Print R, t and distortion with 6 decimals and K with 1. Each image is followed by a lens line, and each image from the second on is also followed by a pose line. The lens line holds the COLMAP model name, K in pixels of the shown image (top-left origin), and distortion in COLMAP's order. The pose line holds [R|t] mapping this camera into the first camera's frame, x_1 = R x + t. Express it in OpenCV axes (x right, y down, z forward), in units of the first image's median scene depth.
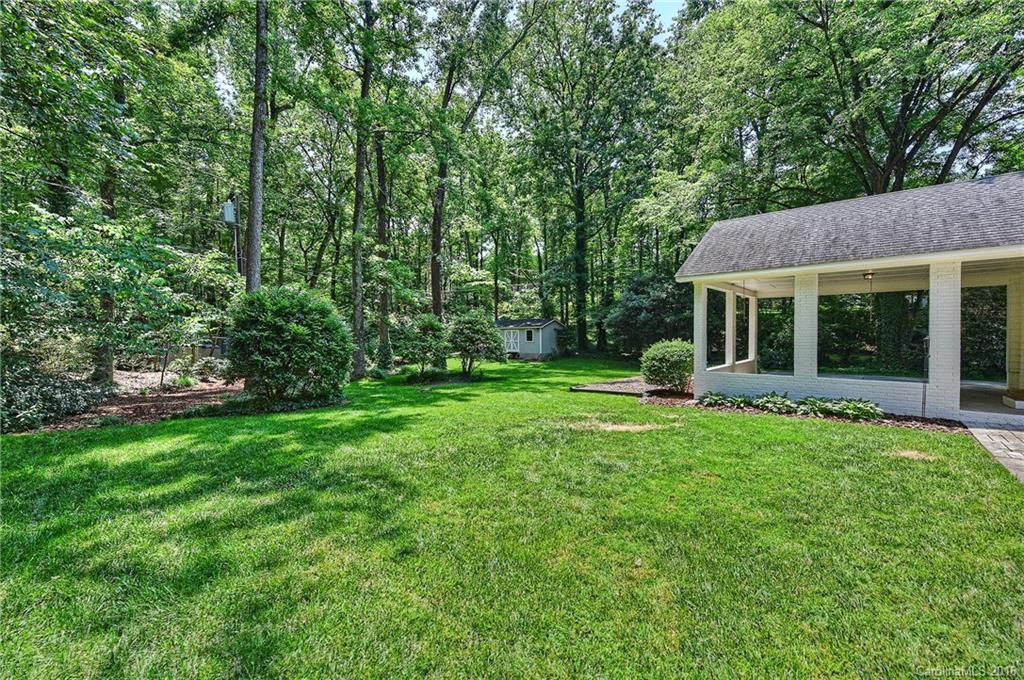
lens RADIAL K [[396.2, 0, 512.9], [0, 396.2, 341.9], [0, 0, 1]] dist [-0.000108, -0.000623]
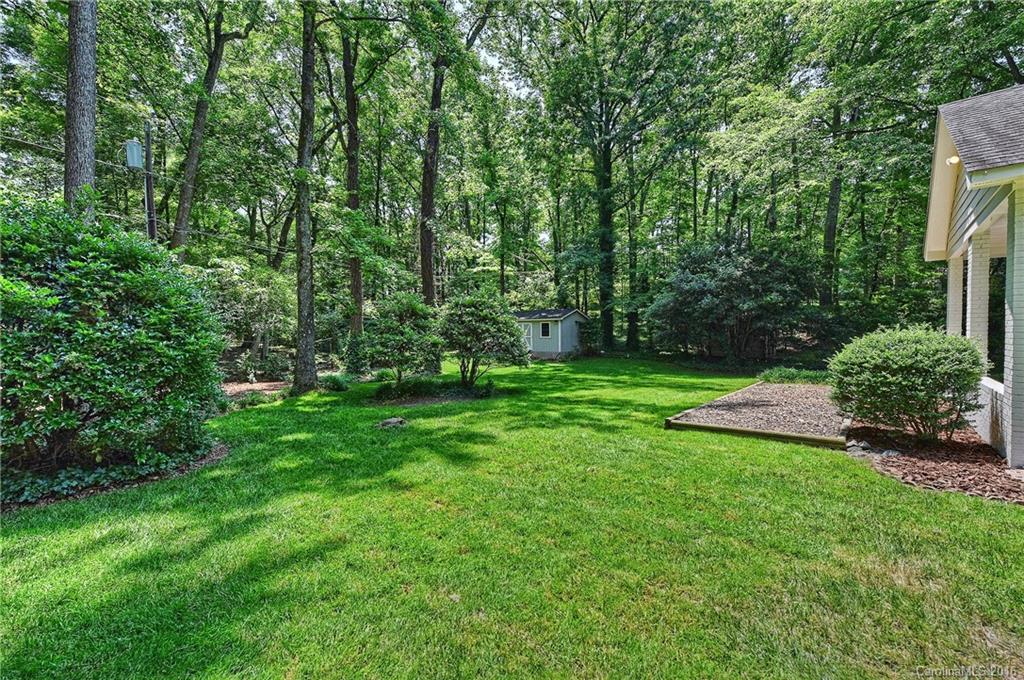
lens RADIAL K [[413.2, 0, 516.1], [0, 413.2, 341.6], [0, 0, 1]] dist [-0.000332, 0.000290]
pose [[0.999998, 0.000283, 0.001890, -0.035814], [-0.000295, 0.999982, 0.006009, 0.005786], [-0.001888, -0.006009, 0.999980, 0.300854]]
